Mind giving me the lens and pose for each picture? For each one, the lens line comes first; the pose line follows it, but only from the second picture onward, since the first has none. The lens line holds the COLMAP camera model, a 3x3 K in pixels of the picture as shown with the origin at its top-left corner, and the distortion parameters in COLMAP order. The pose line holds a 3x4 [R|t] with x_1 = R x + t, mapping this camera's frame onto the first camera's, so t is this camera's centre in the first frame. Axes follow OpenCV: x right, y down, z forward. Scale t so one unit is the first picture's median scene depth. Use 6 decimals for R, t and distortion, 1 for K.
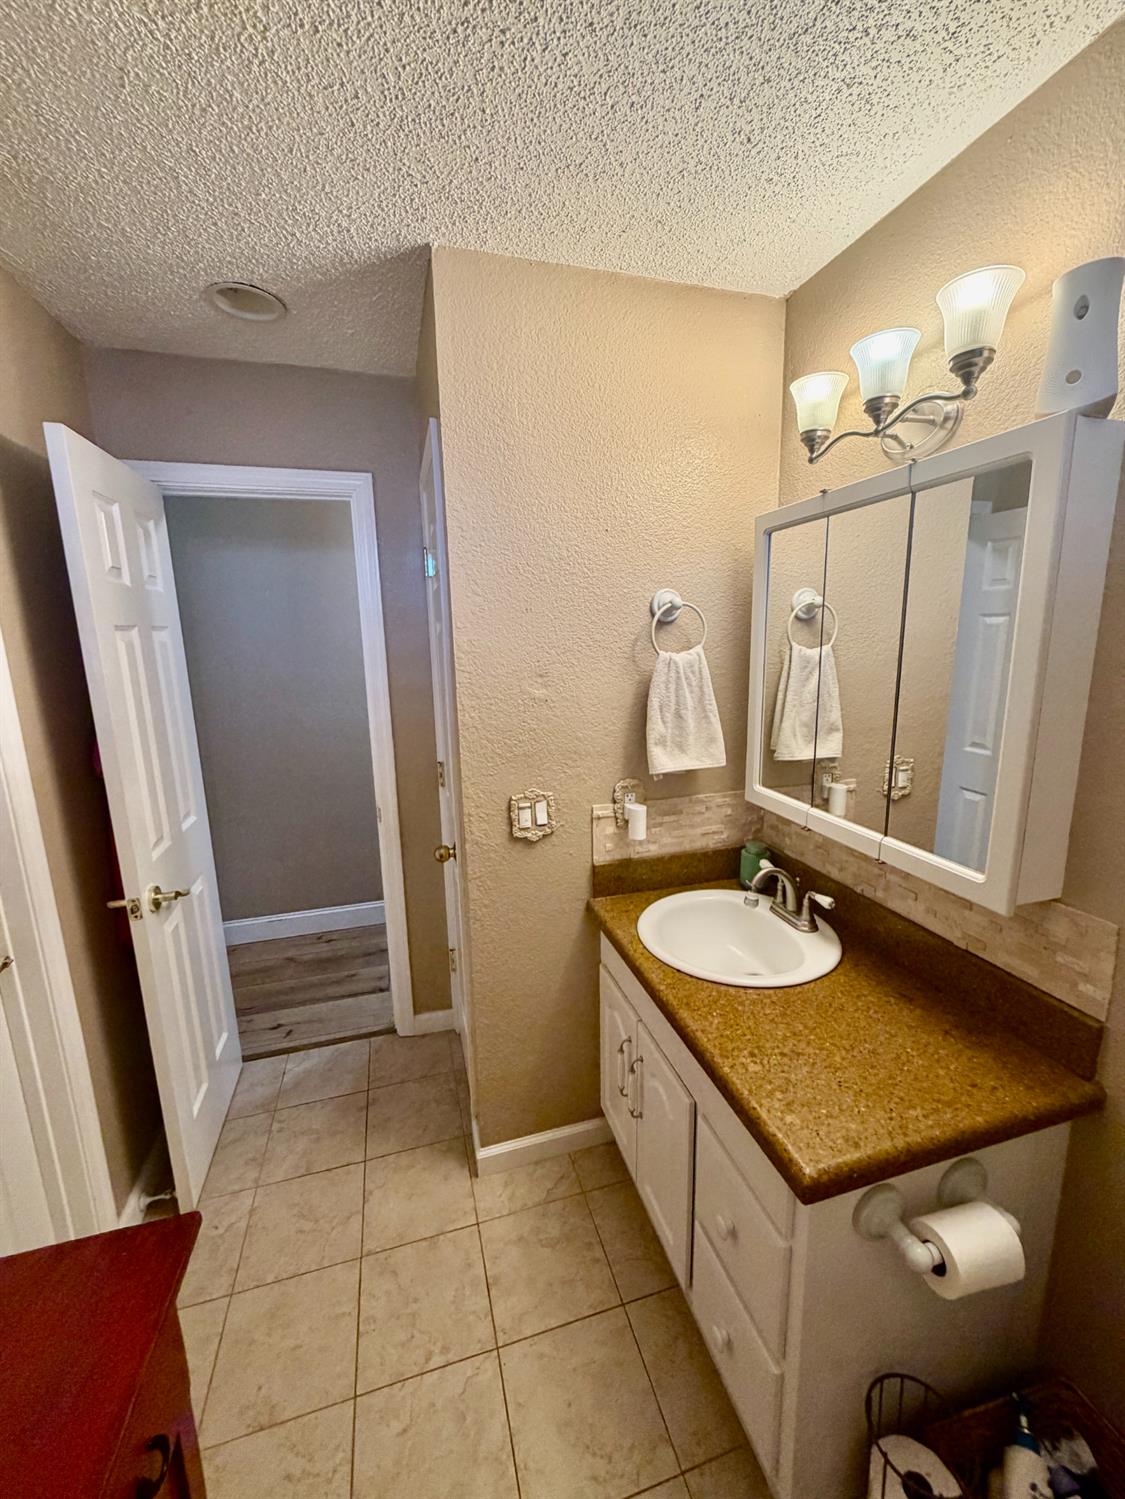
lens RADIAL K [[595.0, 0, 564.1], [0, 595.0, 748.0], [0, 0, 1]] dist [0.001393, 0.000104]
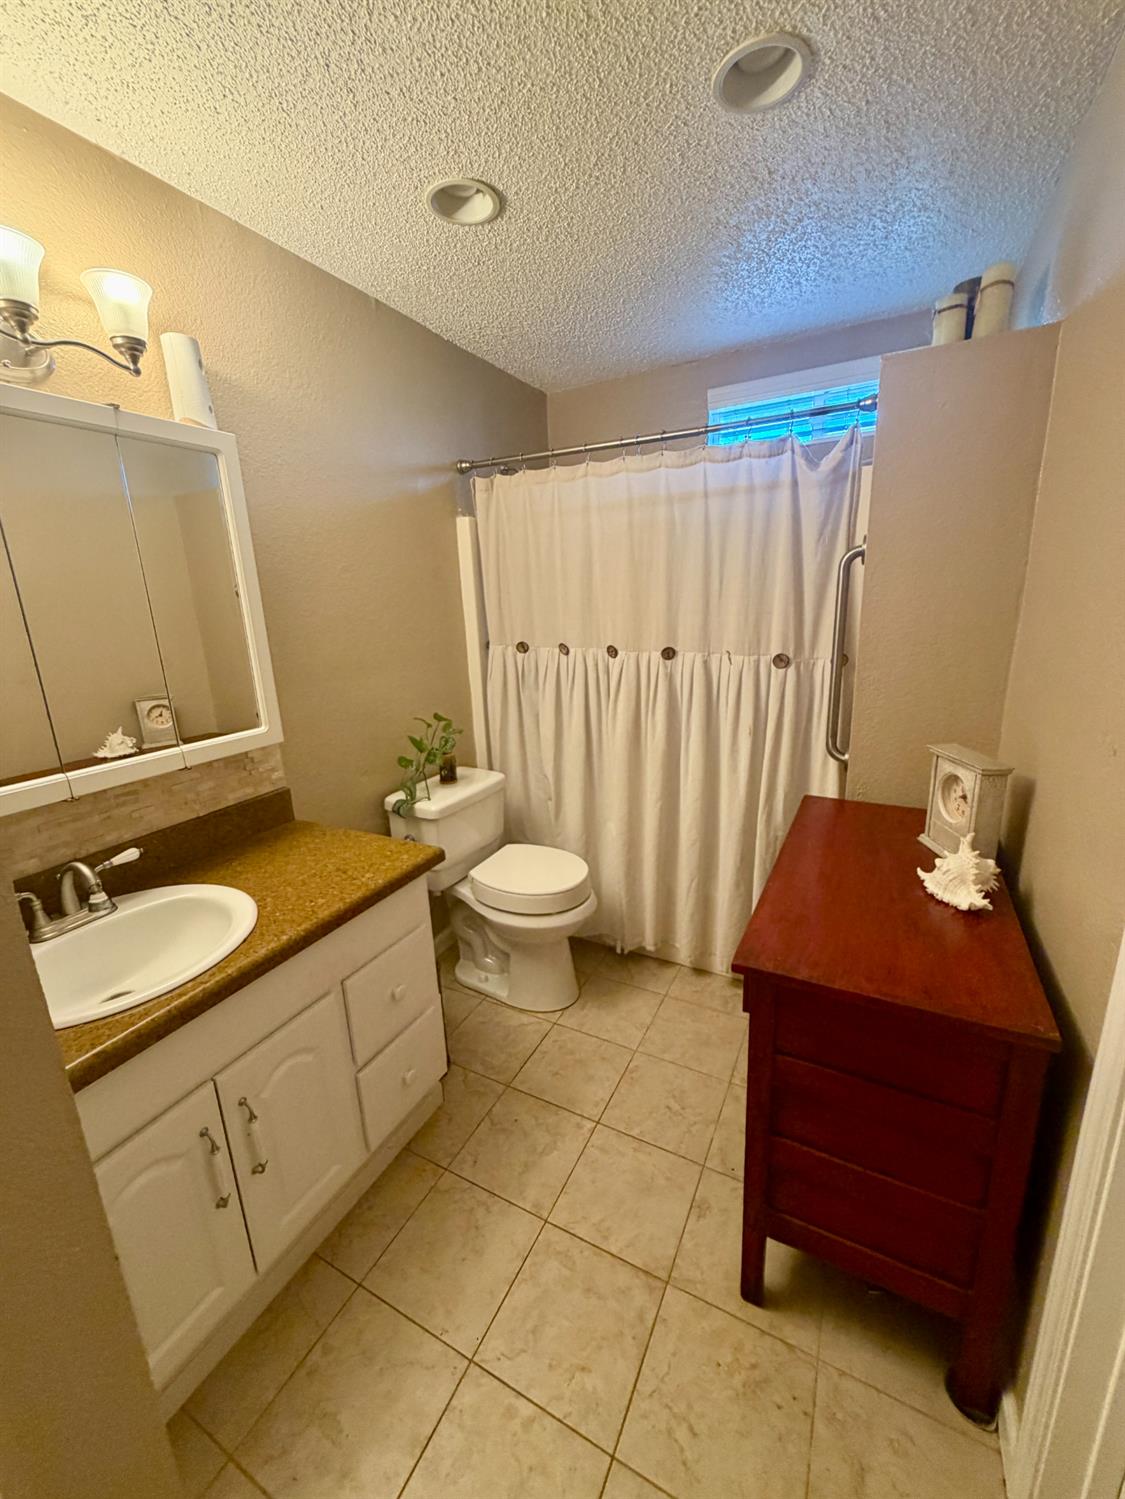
lens RADIAL K [[595.0, 0, 563.5], [0, 595.0, 746.0], [0, 0, 1]] dist [0.001393, 0.000104]
pose [[-0.712894, -0.122328, 0.690520, -0.713357], [0.187972, 0.915304, 0.356211, -0.110848], [-0.675610, 0.383739, -0.629520, 1.126947]]
